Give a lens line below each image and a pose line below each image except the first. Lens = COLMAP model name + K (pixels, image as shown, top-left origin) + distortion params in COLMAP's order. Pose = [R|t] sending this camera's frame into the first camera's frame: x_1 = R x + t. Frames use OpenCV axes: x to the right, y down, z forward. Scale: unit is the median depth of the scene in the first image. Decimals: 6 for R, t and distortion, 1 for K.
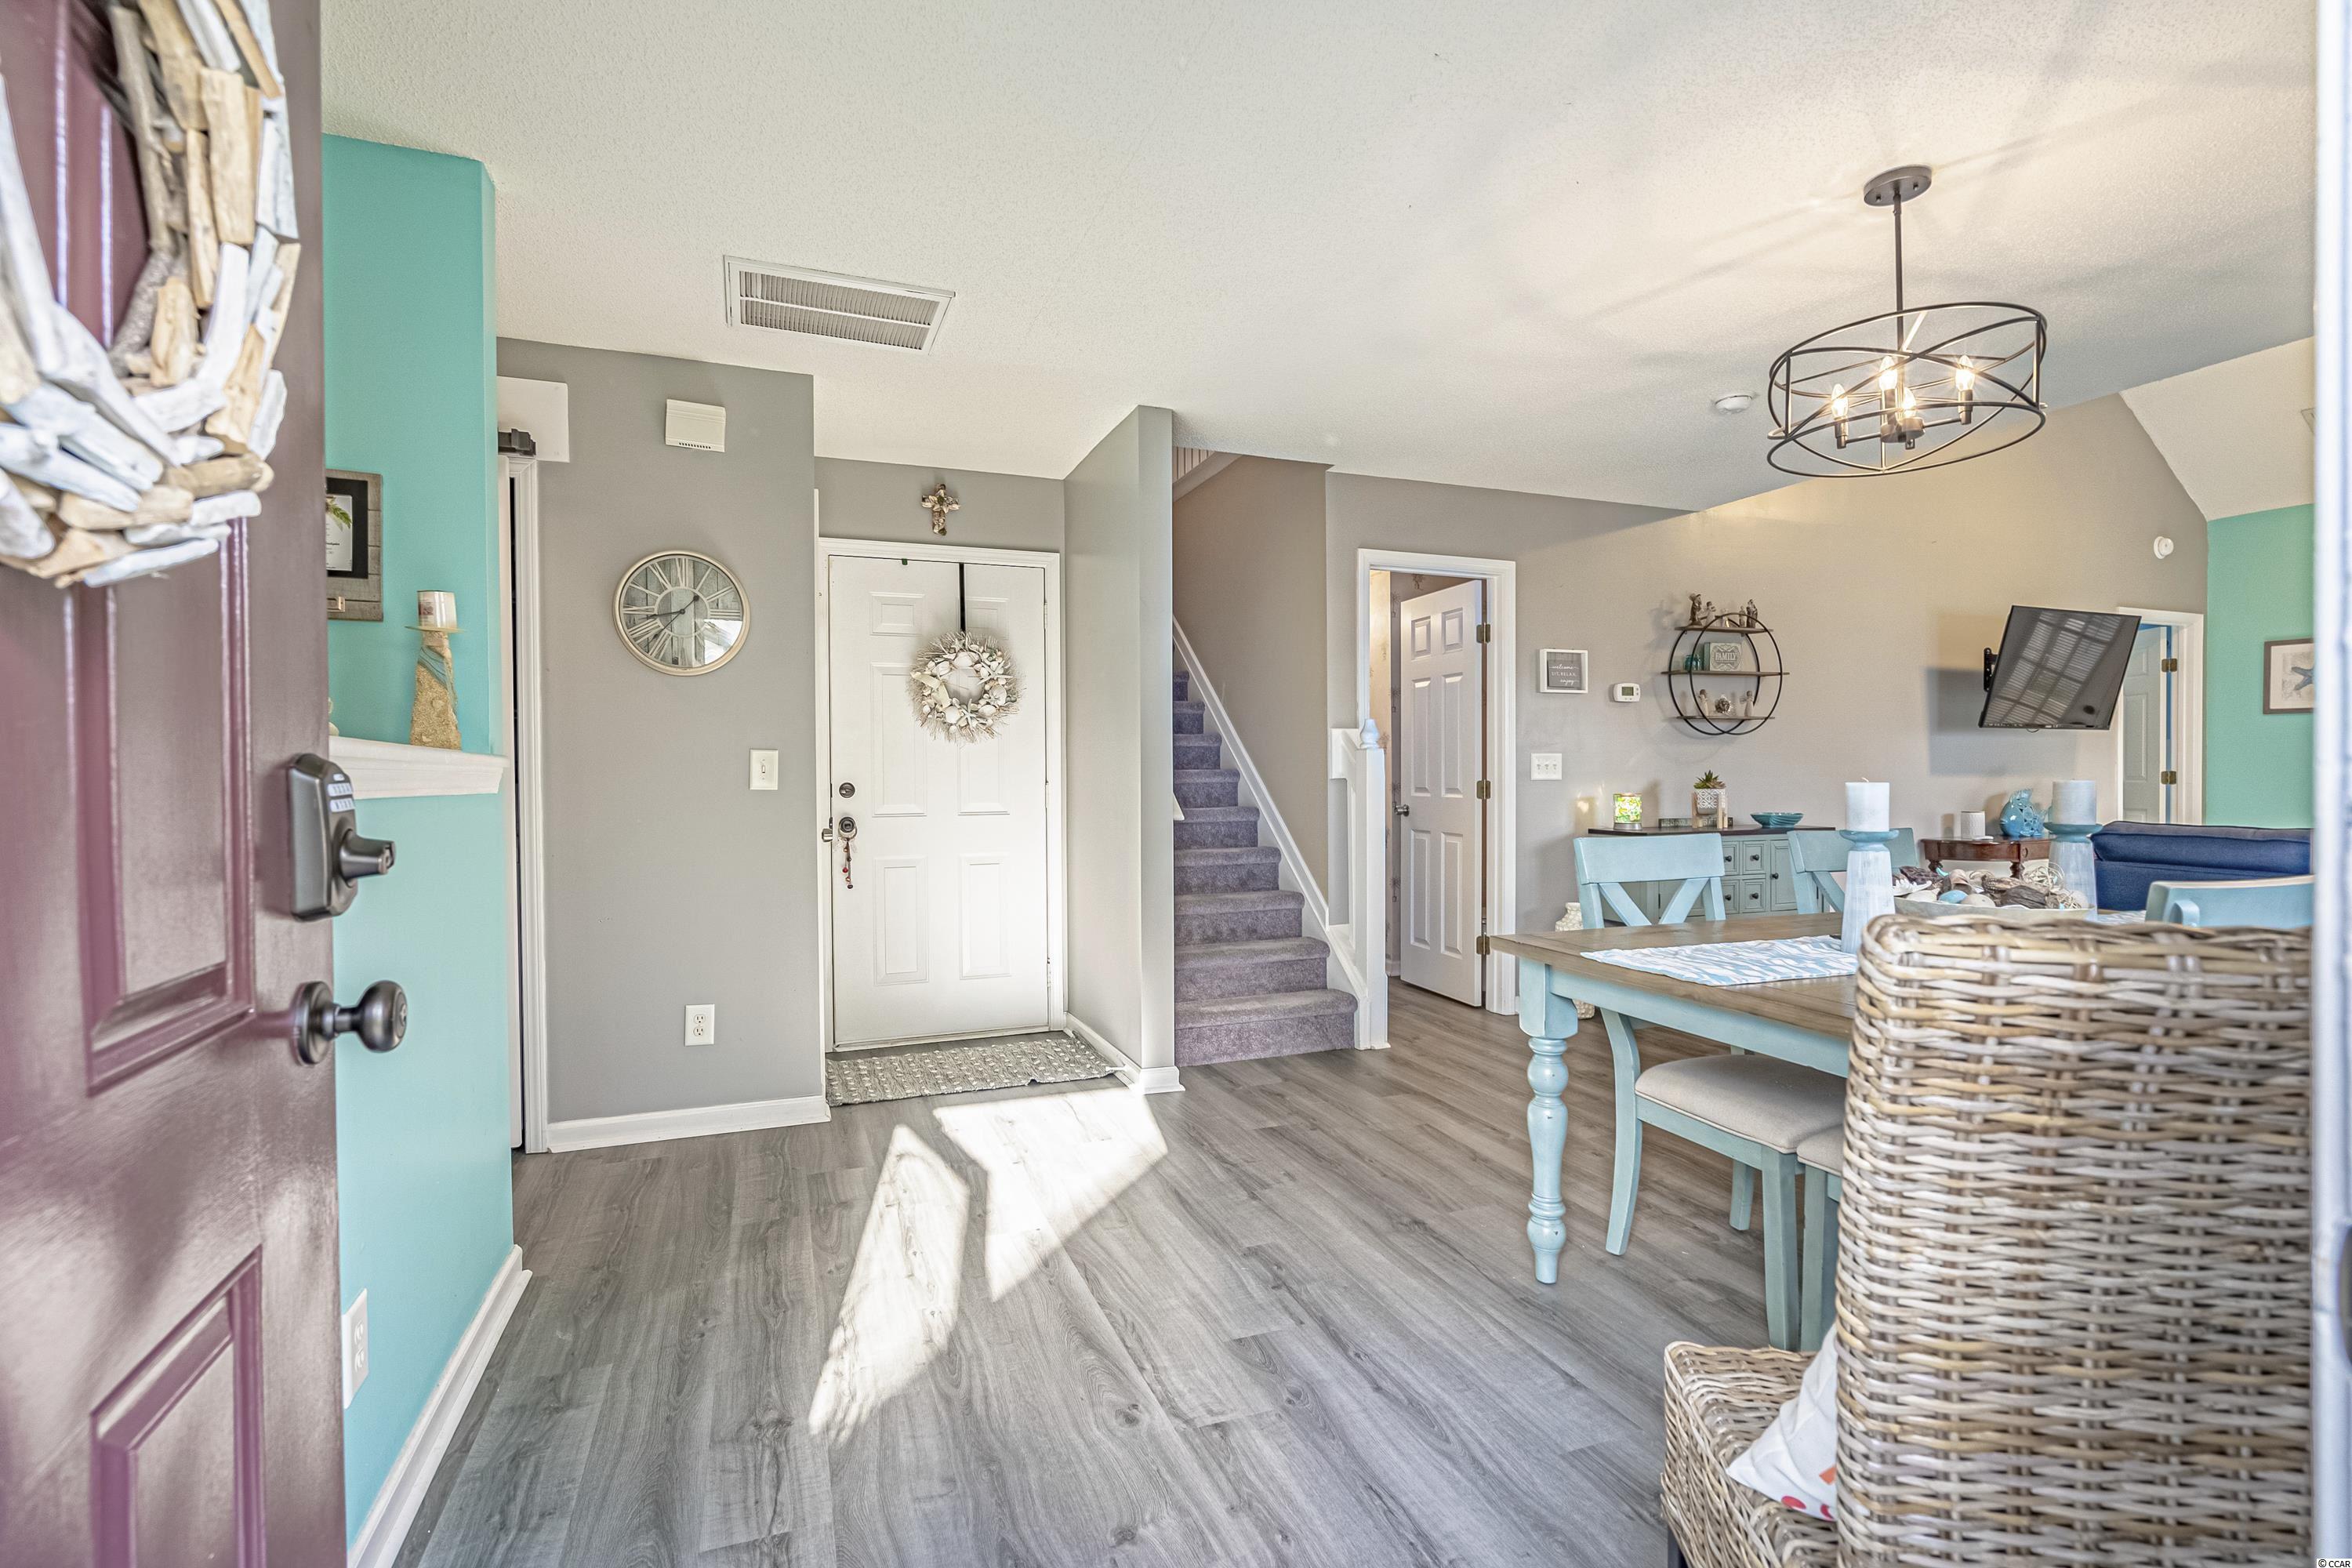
lens RADIAL K [[1078.8, 0, 1185.9], [0, 1078.8, 786.2], [0, 0, 1]] dist [-0.005436, 0.003232]
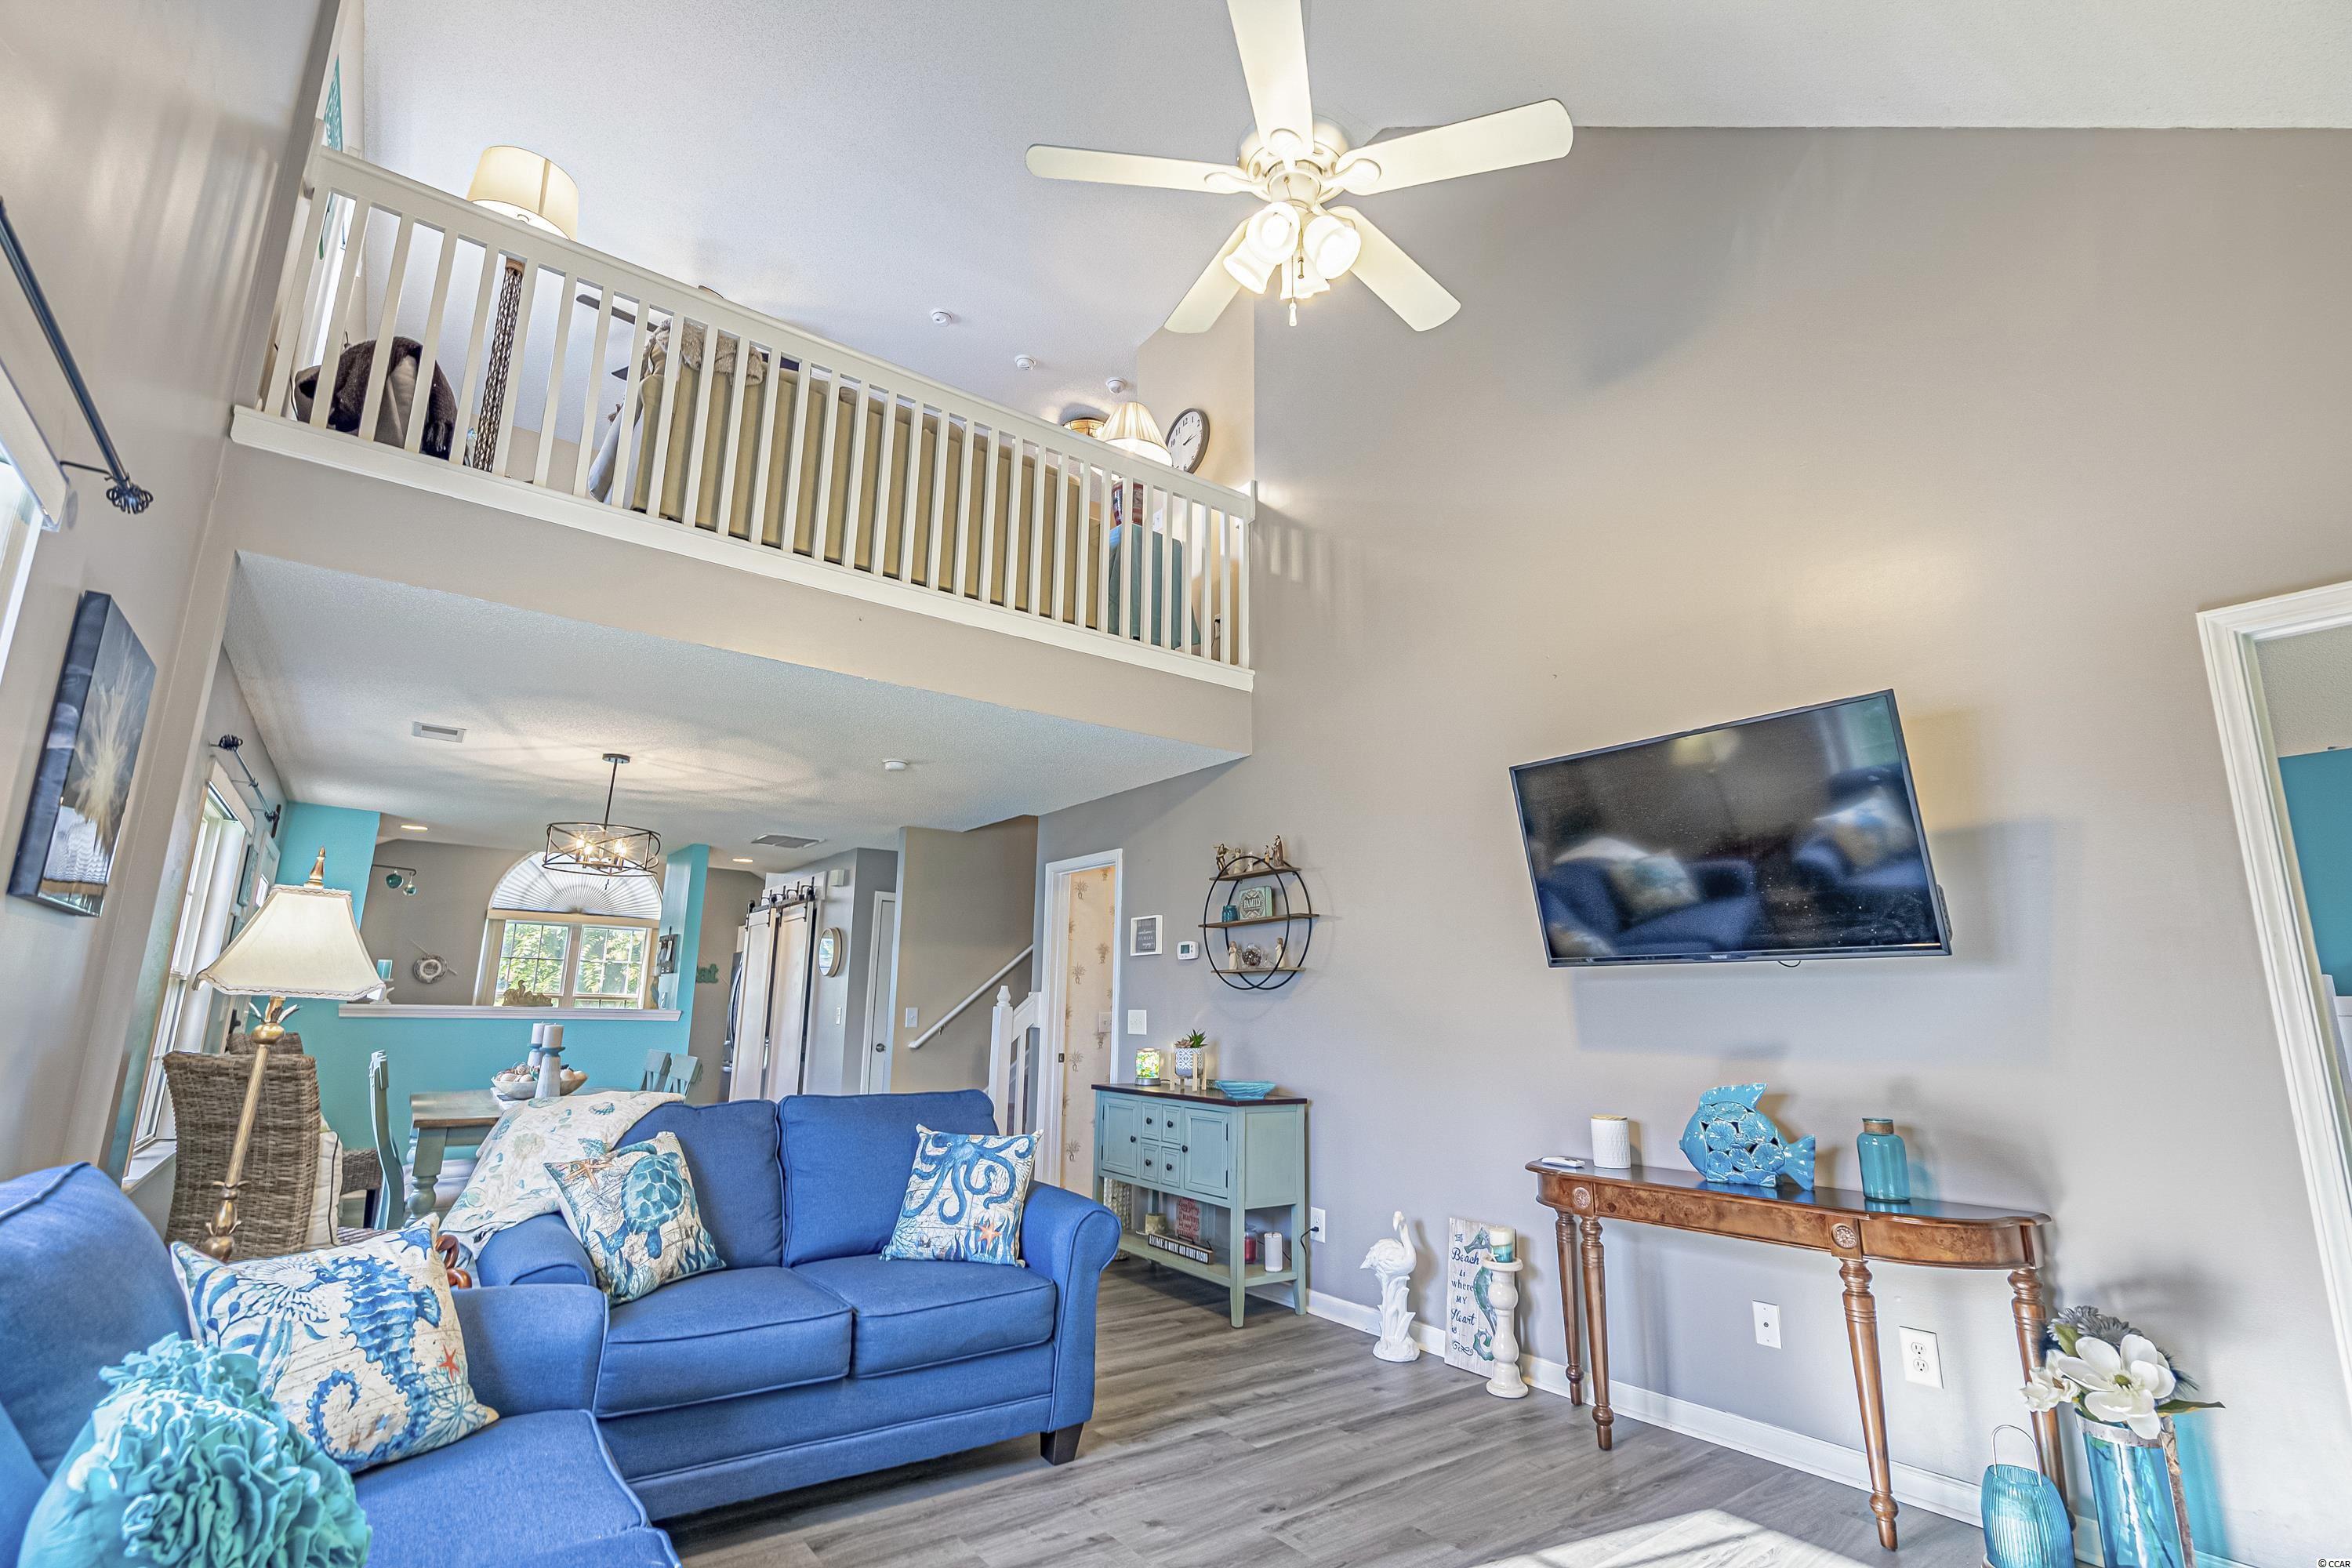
lens RADIAL K [[1078.8, 0, 1179.5], [0, 1078.8, 783.9], [0, 0, 1]] dist [-0.005436, 0.003232]
pose [[0.253935, -0.194519, -0.947460, 1.447272], [-0.027114, 0.977752, -0.208005, -0.027225], [0.966841, 0.078509, 0.243011, 0.741714]]
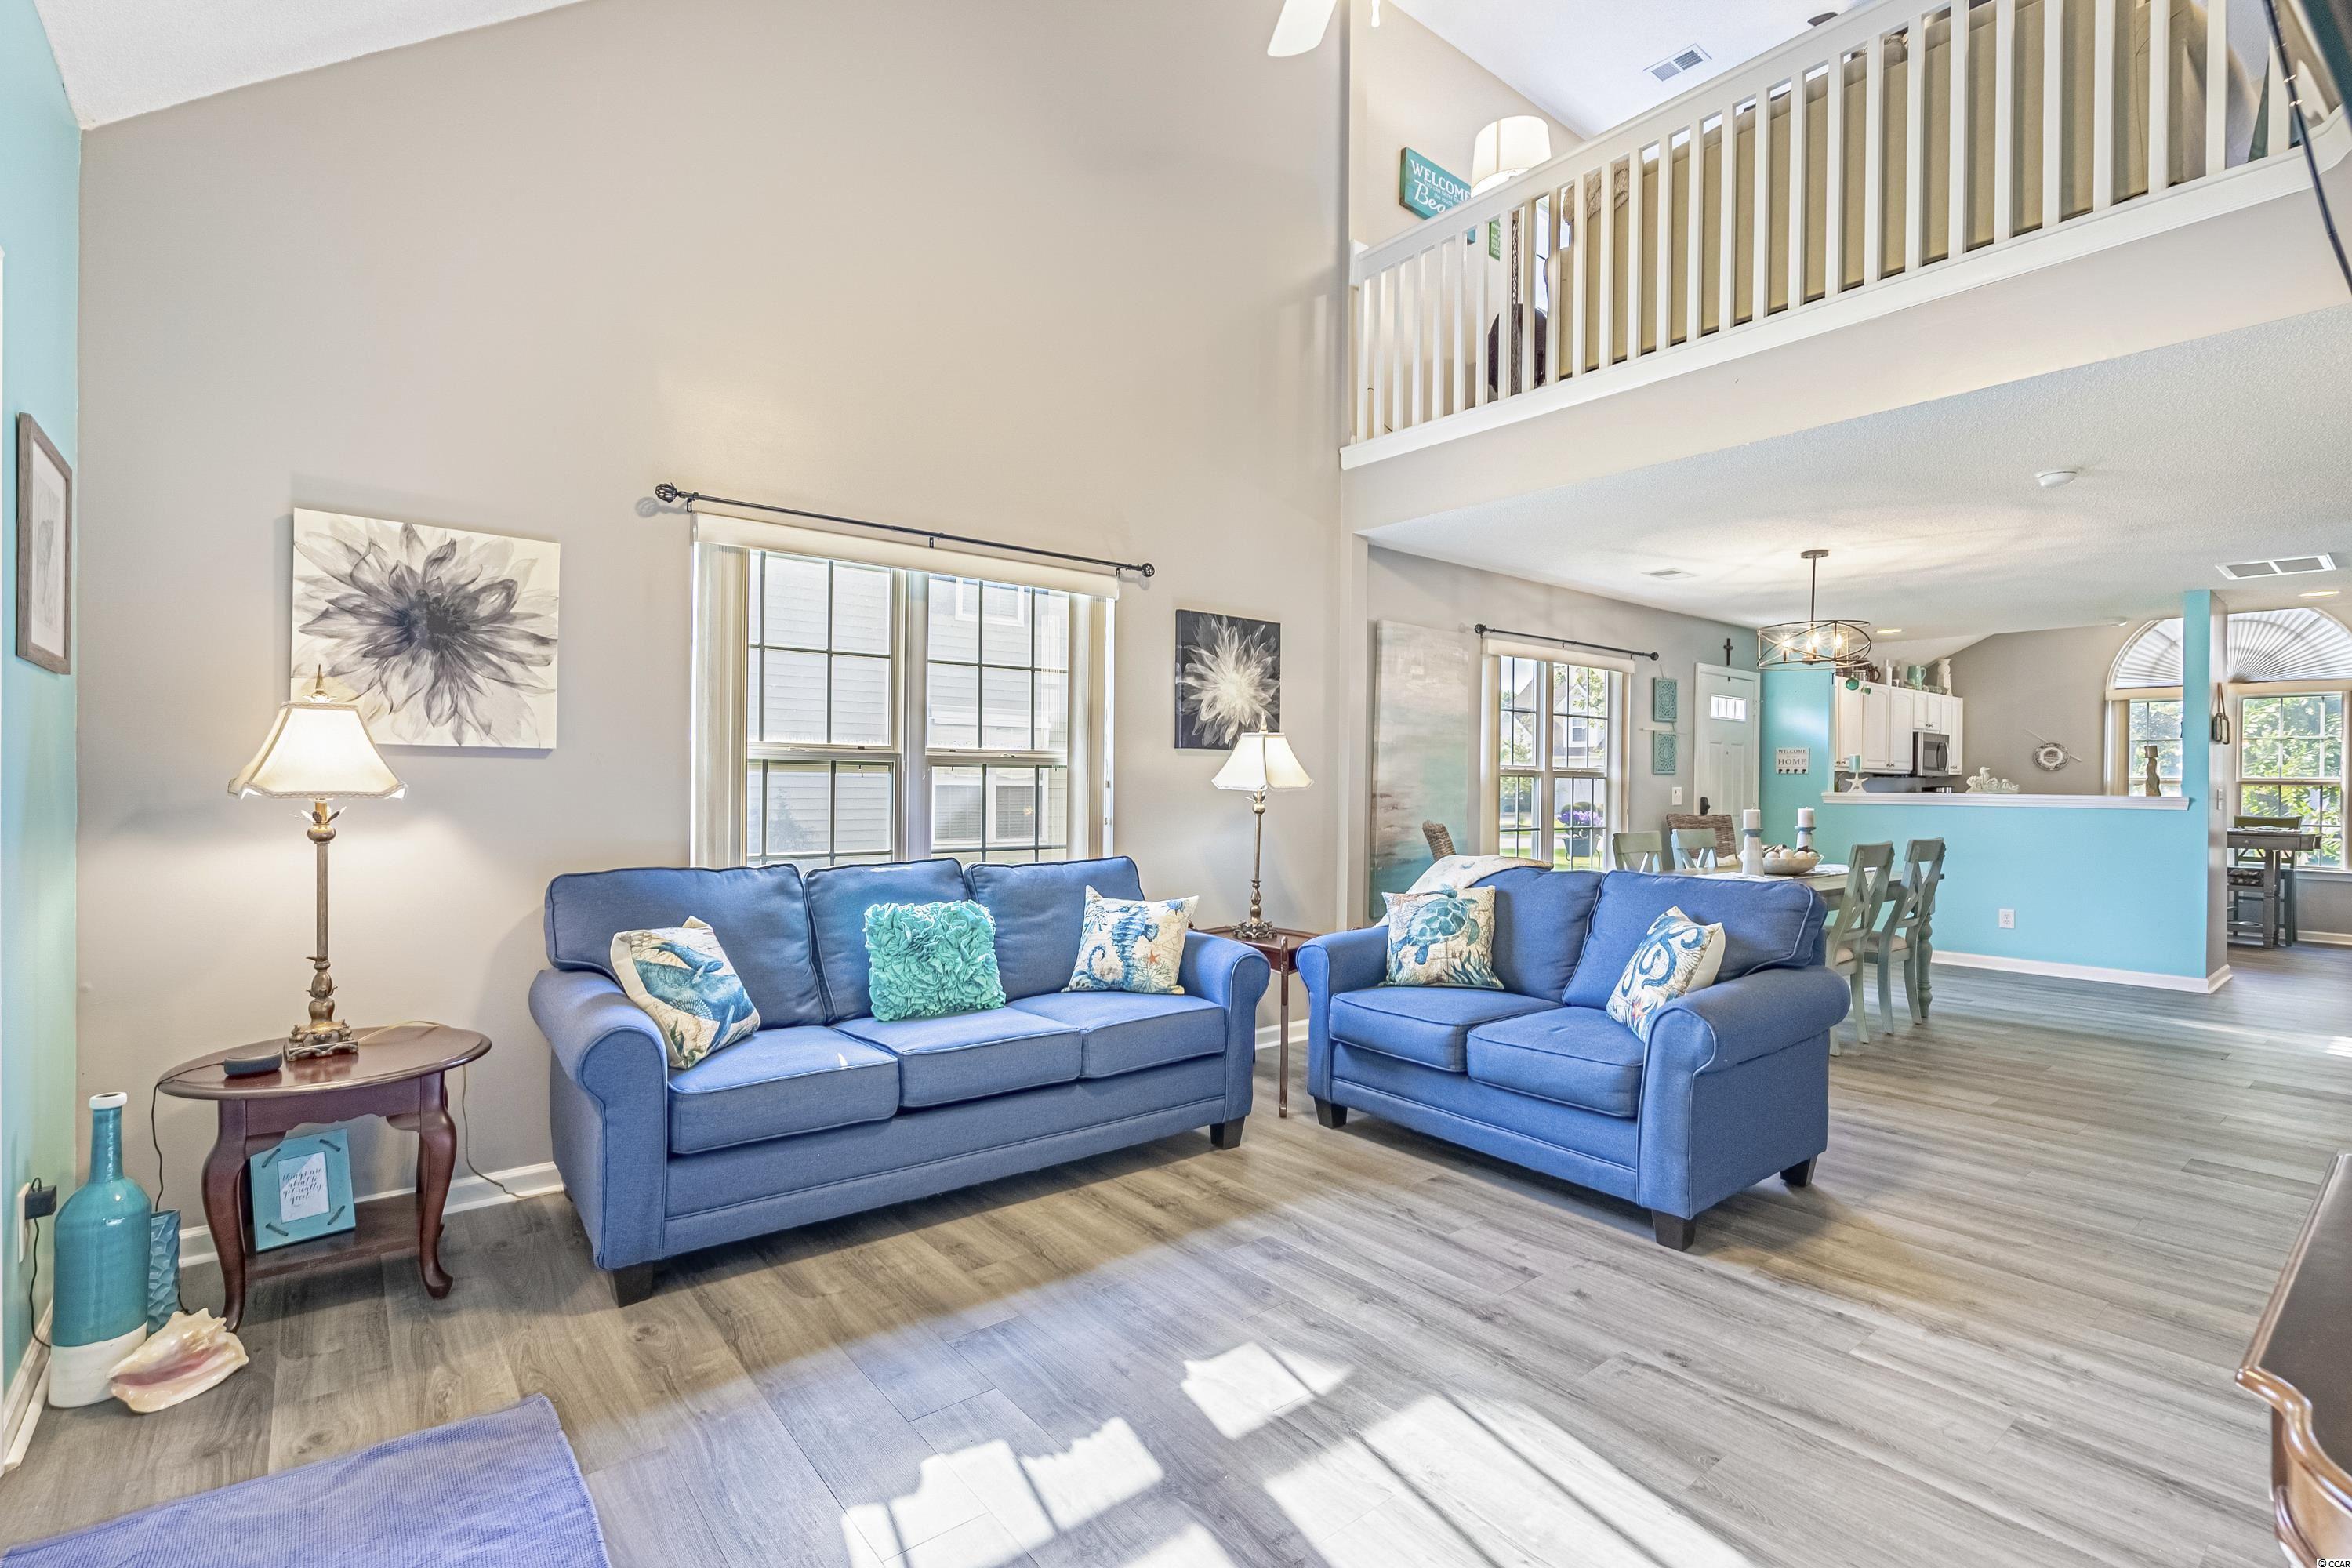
lens RADIAL K [[1078.8, 0, 1176.1], [0, 1078.8, 782.7], [0, 0, 1]] dist [-0.005436, 0.003232]
pose [[-0.954414, -0.000734, -0.298486, 1.234158], [-0.004913, 0.999900, 0.013253, -0.039603], [0.298447, 0.014115, -0.954322, 1.297091]]
